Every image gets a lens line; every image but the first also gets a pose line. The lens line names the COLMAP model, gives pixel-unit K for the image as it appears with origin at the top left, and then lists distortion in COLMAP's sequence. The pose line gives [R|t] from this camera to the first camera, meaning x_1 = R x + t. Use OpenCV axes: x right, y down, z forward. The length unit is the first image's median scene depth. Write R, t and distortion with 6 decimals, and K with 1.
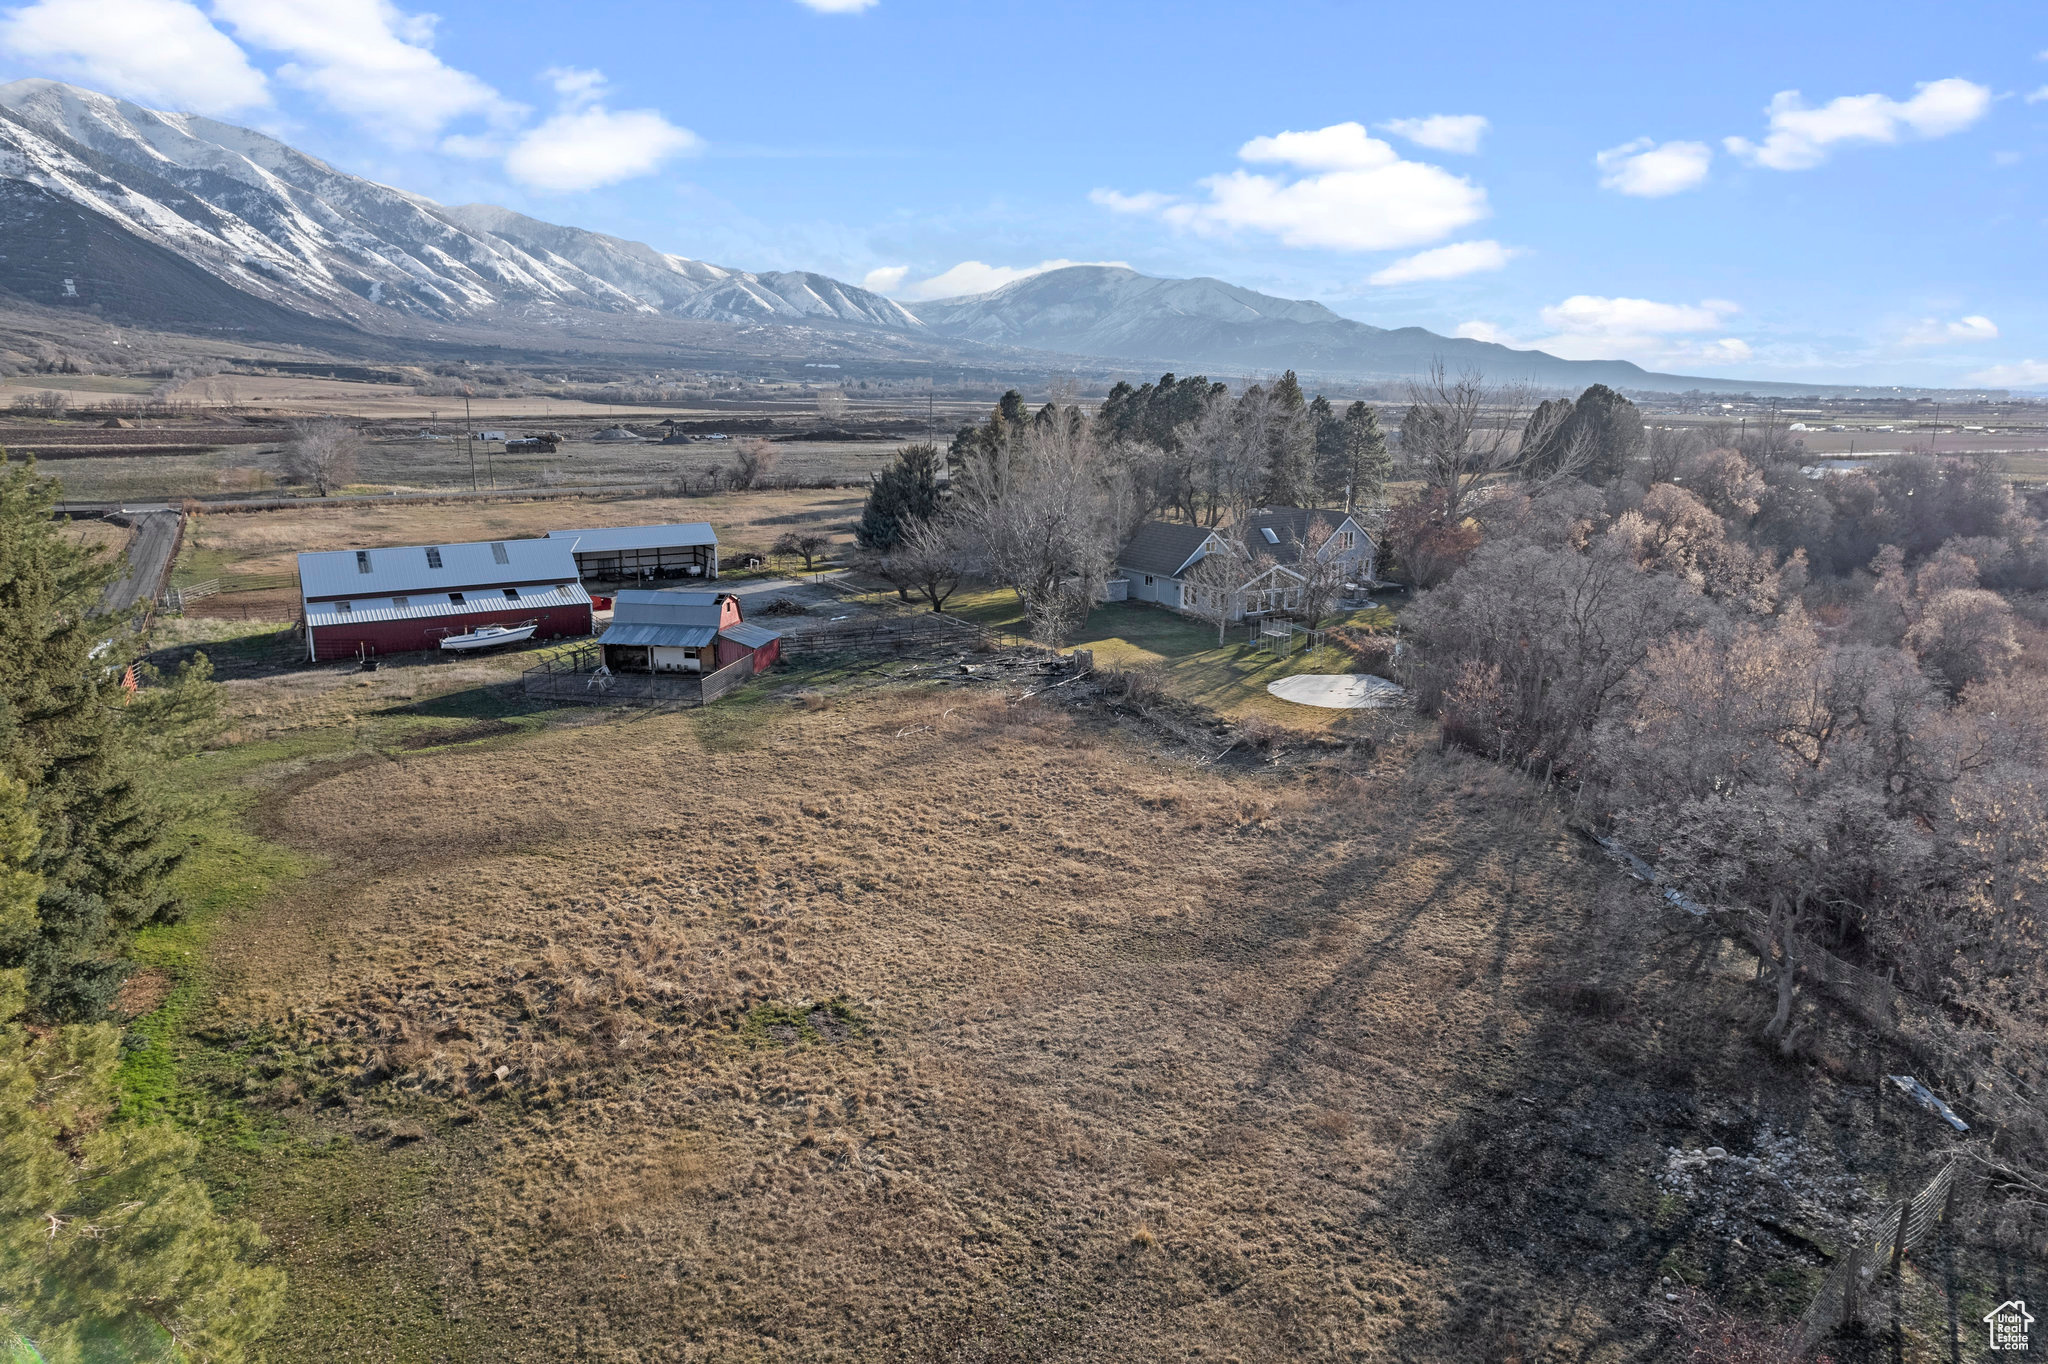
lens RADIAL K [[1261.5, 0, 1011.1], [0, 1261.5, 696.7], [0, 0, 1]] dist [-0.079604, 0.066465]
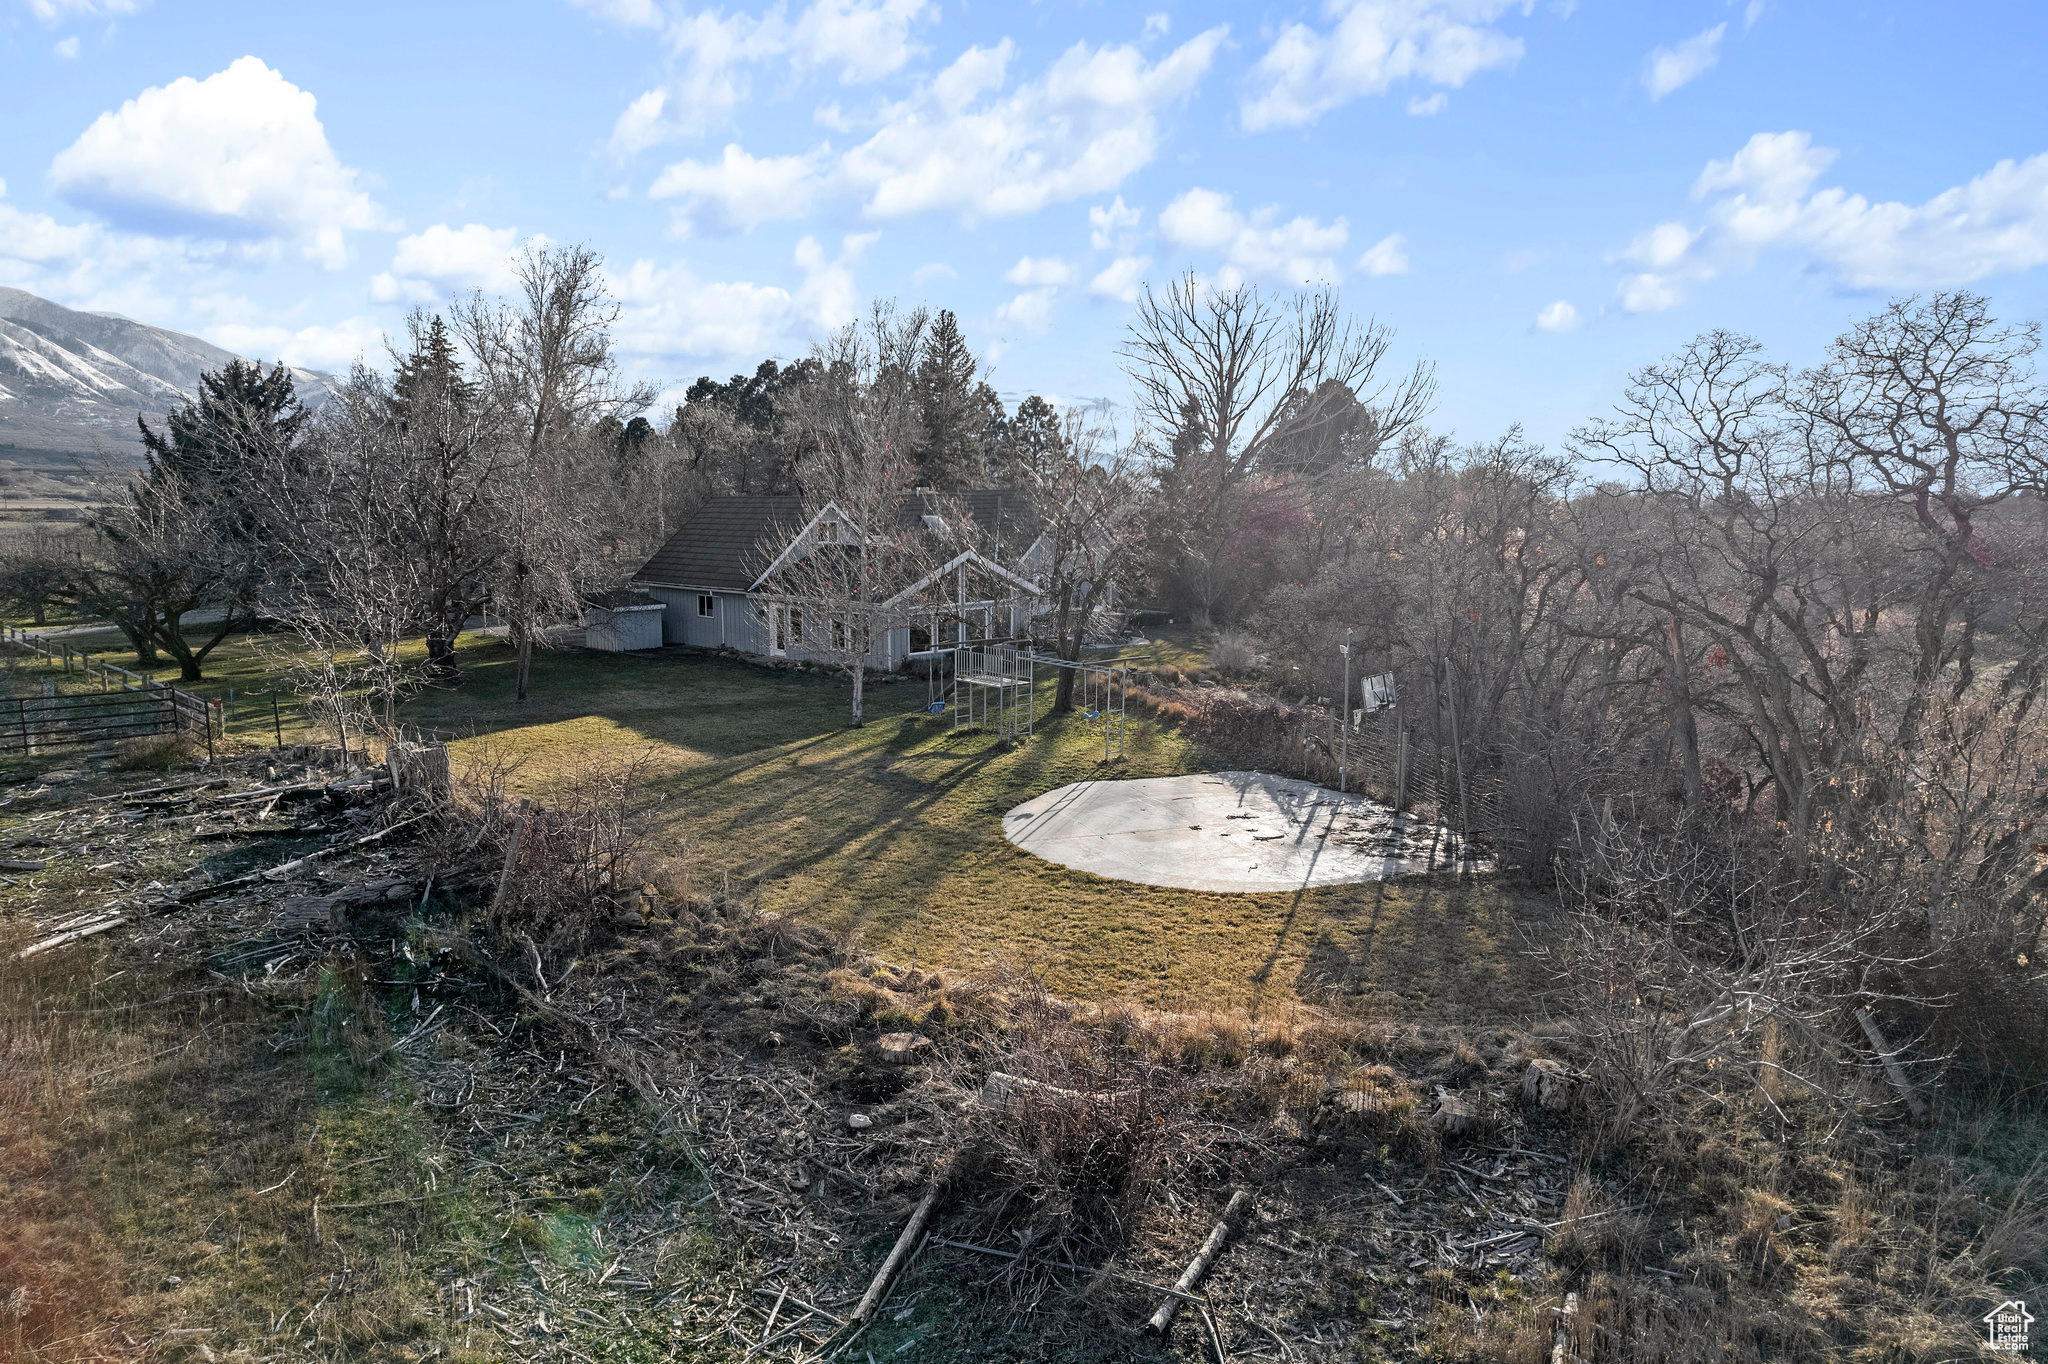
lens RADIAL K [[1261.5, 0, 1011.1], [0, 1261.5, 696.7], [0, 0, 1]] dist [-0.079604, 0.066465]
pose [[0.959441, -0.041904, 0.278779, 0.105333], [0.065753, 0.994880, -0.076751, -0.014721], [-0.274136, 0.091969, 0.957283, 0.618901]]
